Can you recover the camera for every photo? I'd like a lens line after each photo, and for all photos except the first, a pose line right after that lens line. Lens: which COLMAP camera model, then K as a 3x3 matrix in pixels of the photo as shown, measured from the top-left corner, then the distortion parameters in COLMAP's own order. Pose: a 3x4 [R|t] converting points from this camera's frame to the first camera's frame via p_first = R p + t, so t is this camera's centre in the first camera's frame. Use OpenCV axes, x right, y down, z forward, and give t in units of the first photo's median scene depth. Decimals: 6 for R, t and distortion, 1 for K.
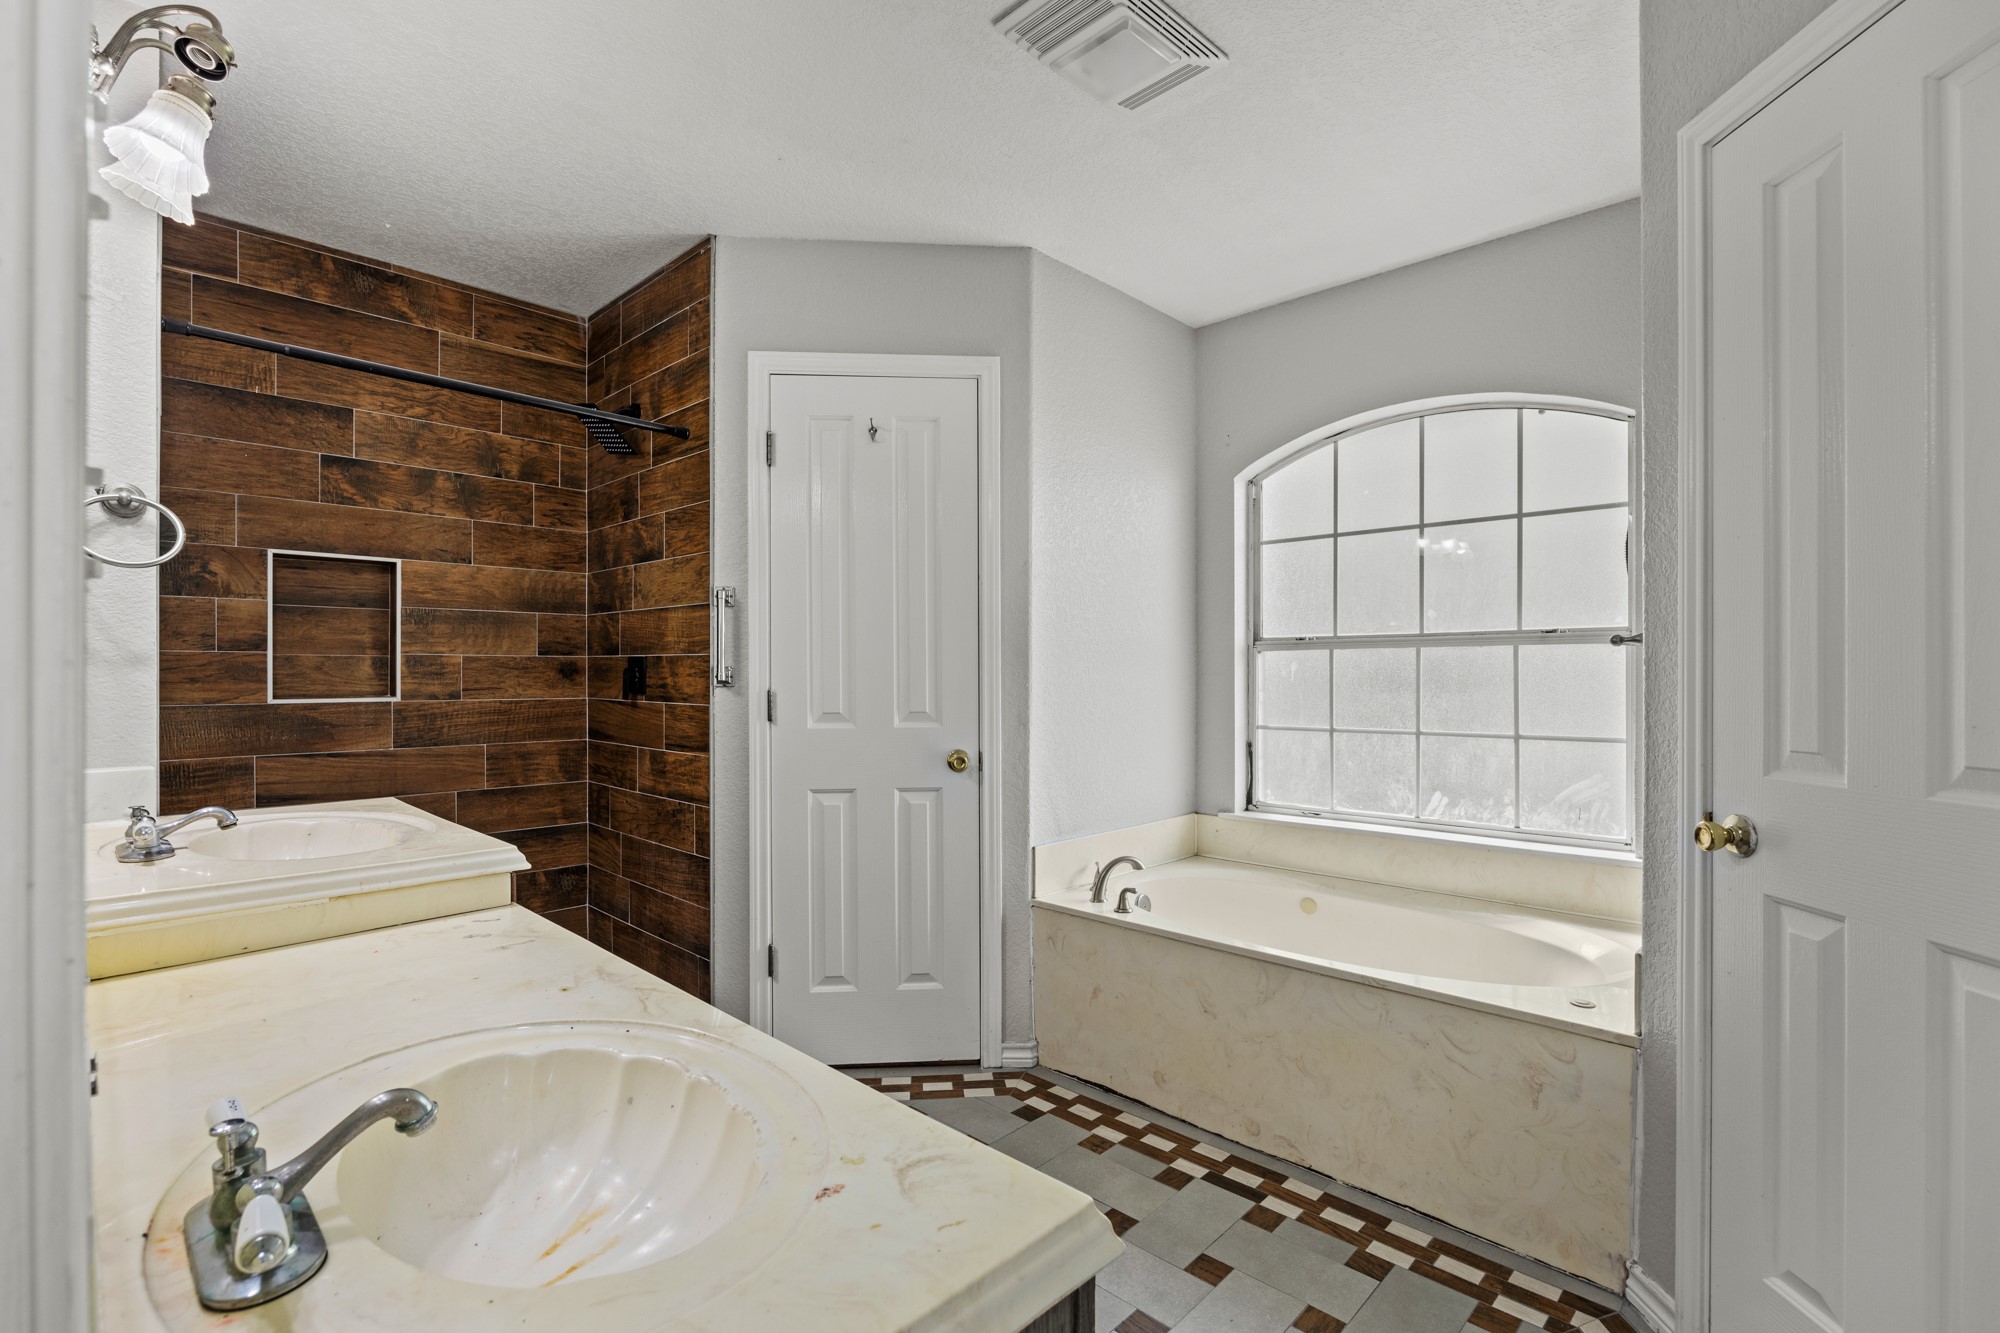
lens RADIAL K [[917.8, 0, 1003.3], [0, 917.8, 672.7], [0, 0, 1]] dist [0.003374, 0.000382]
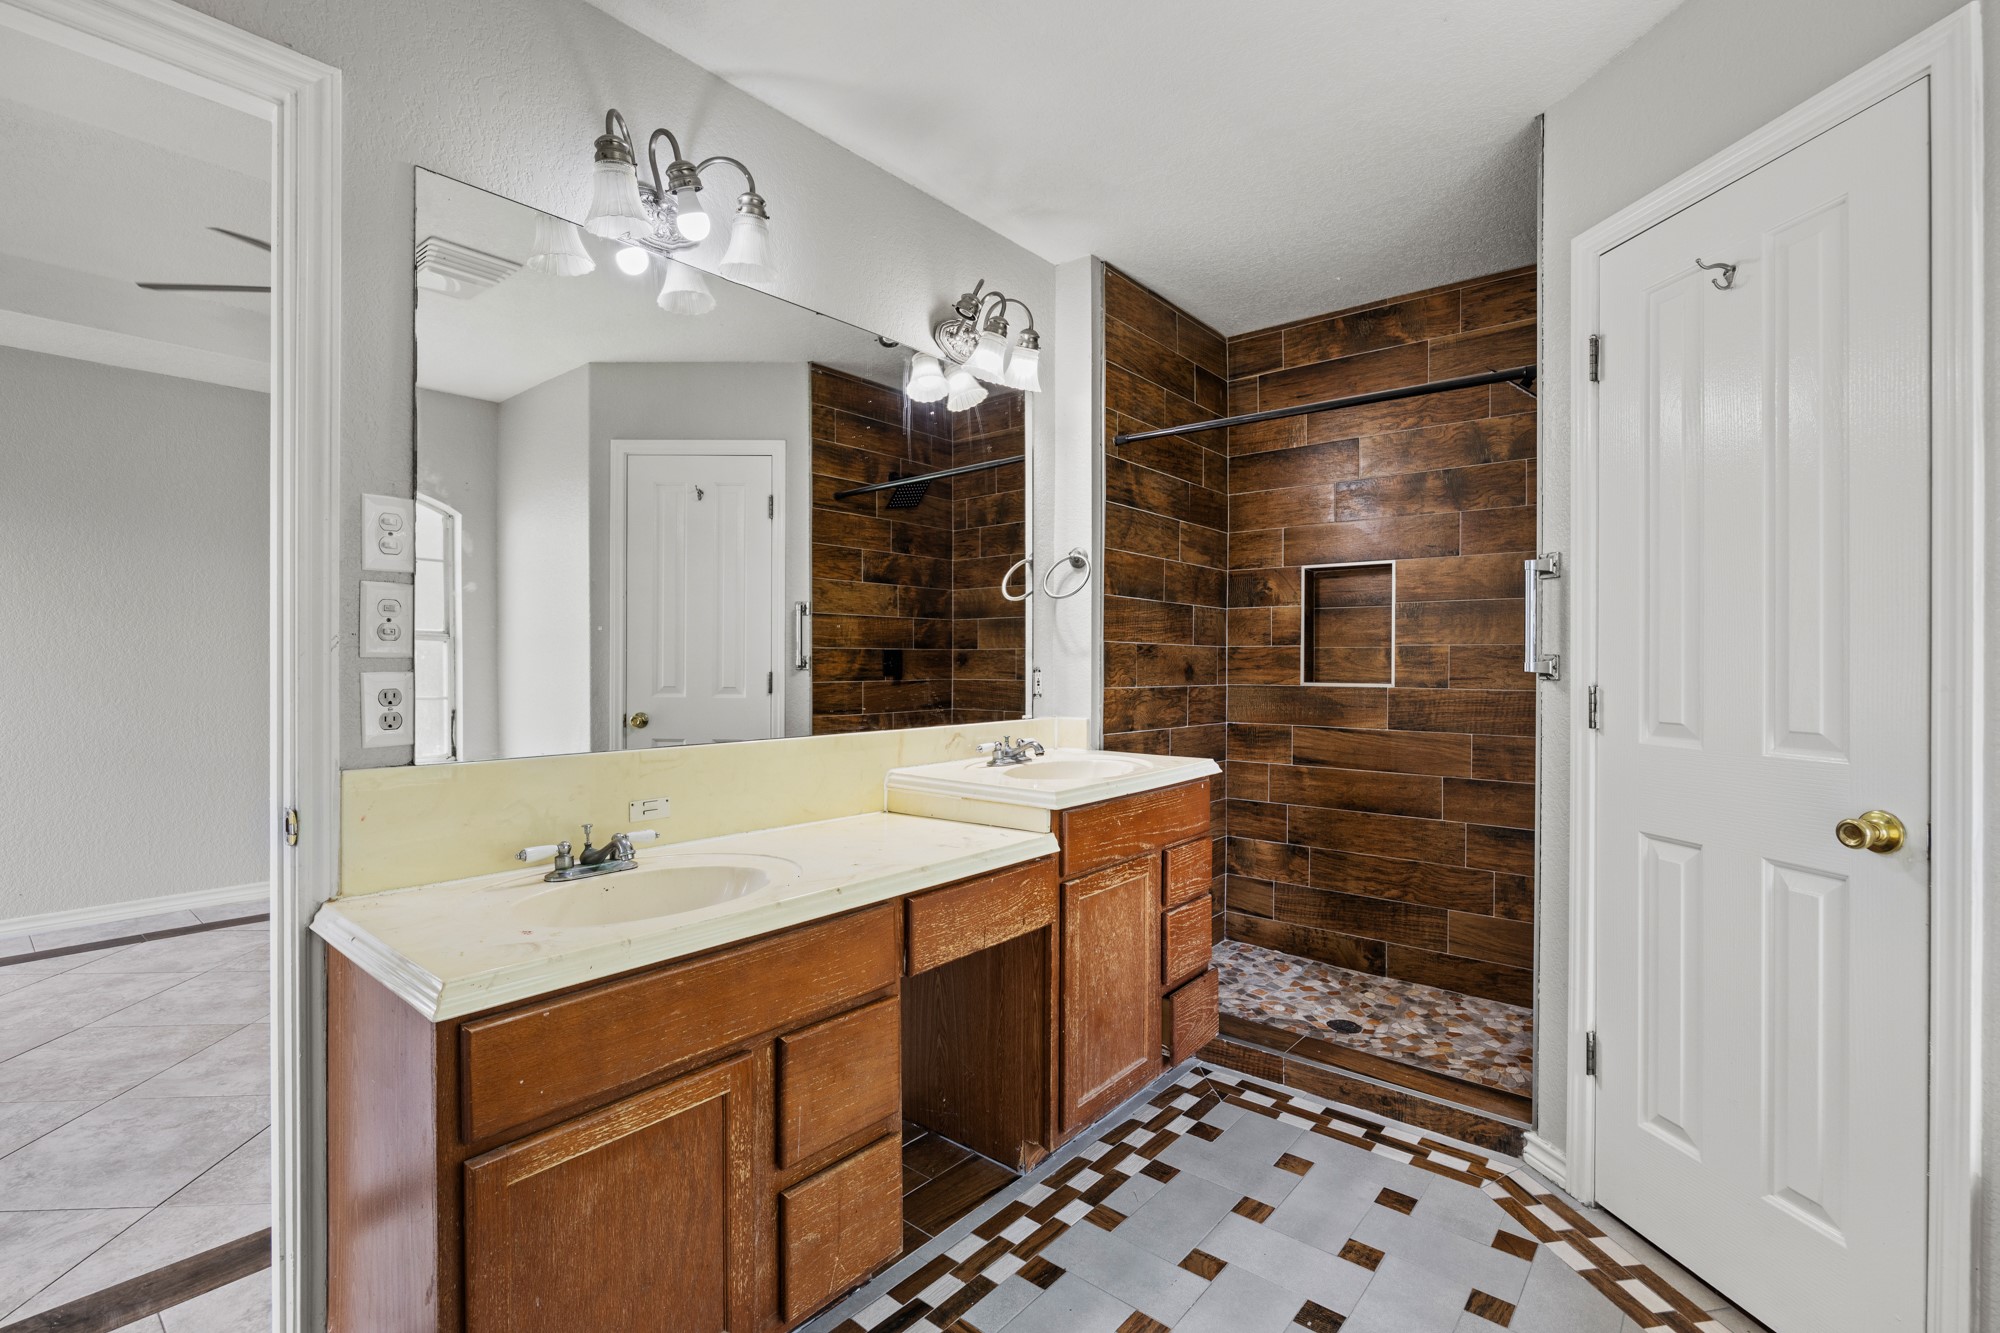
lens RADIAL K [[917.8, 0, 1002.1], [0, 917.8, 661.8], [0, 0, 1]] dist [0.003374, 0.000382]
pose [[0.076515, 0.001164, -0.997068, 0.416941], [-0.002262, 0.999997, 0.000993, -0.000277], [0.997066, 0.002179, 0.076518, 0.441418]]
